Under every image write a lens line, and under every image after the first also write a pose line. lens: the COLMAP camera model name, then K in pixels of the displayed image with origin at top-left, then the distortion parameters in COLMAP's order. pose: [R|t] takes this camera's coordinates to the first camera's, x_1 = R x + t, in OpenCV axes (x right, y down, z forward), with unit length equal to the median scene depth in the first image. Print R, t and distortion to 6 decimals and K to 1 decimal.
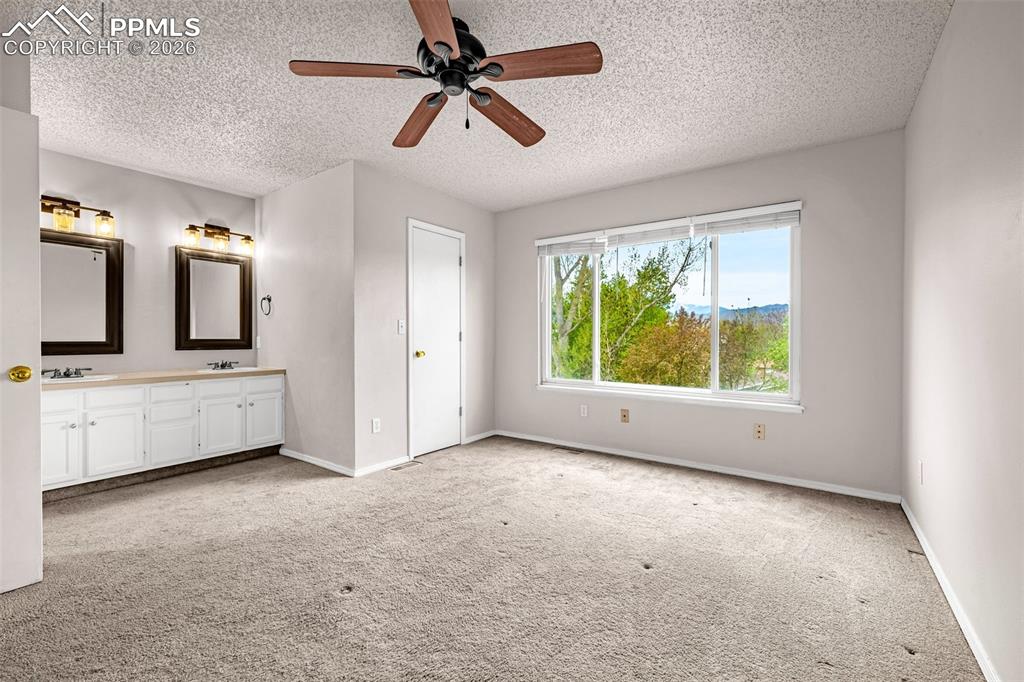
lens RADIAL K [[429.2, 0, 503.5], [0, 429.2, 338.1], [0, 0, 1]] dist [0.000853, 0.000040]
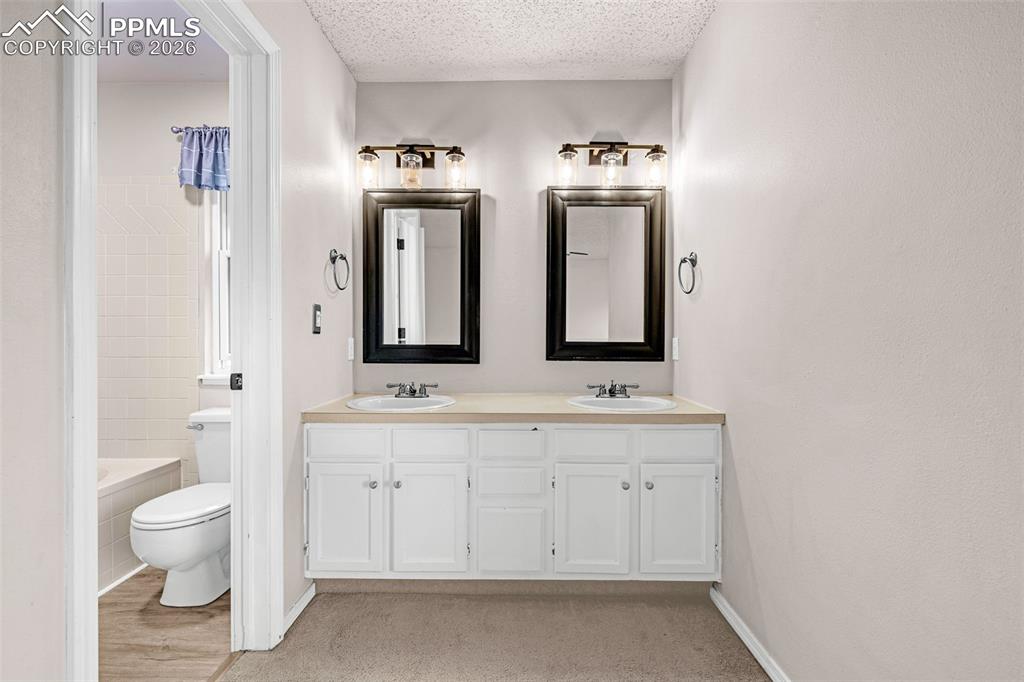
lens RADIAL K [[429.2, 0, 511.6], [0, 429.2, 343.3], [0, 0, 1]] dist [0.000853, 0.000040]
pose [[0.587390, 0.012365, -0.809210, -0.324127], [-0.003574, 0.999913, 0.012685, -0.003337], [0.809296, -0.004559, 0.587383, 0.650931]]
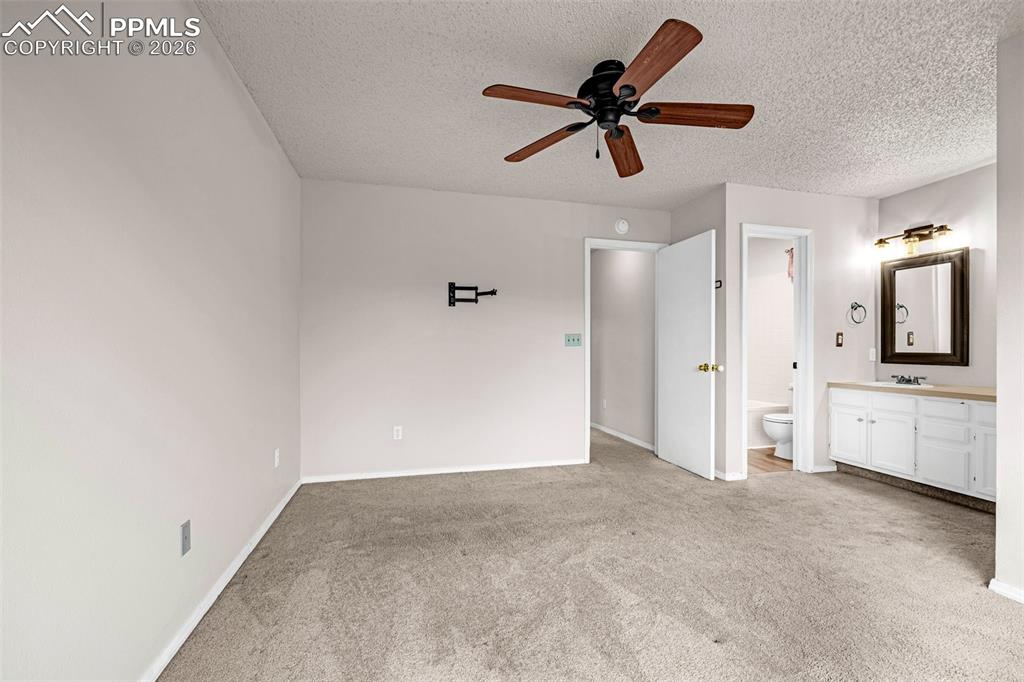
lens RADIAL K [[429.2, 0, 509.3], [0, 429.2, 347.5], [0, 0, 1]] dist [0.000853, 0.000040]
pose [[-0.639553, 0.005861, -0.768725, 0.500594], [0.005131, 0.999981, 0.003356, -0.013646], [0.768730, -0.001798, -0.639571, 0.823000]]
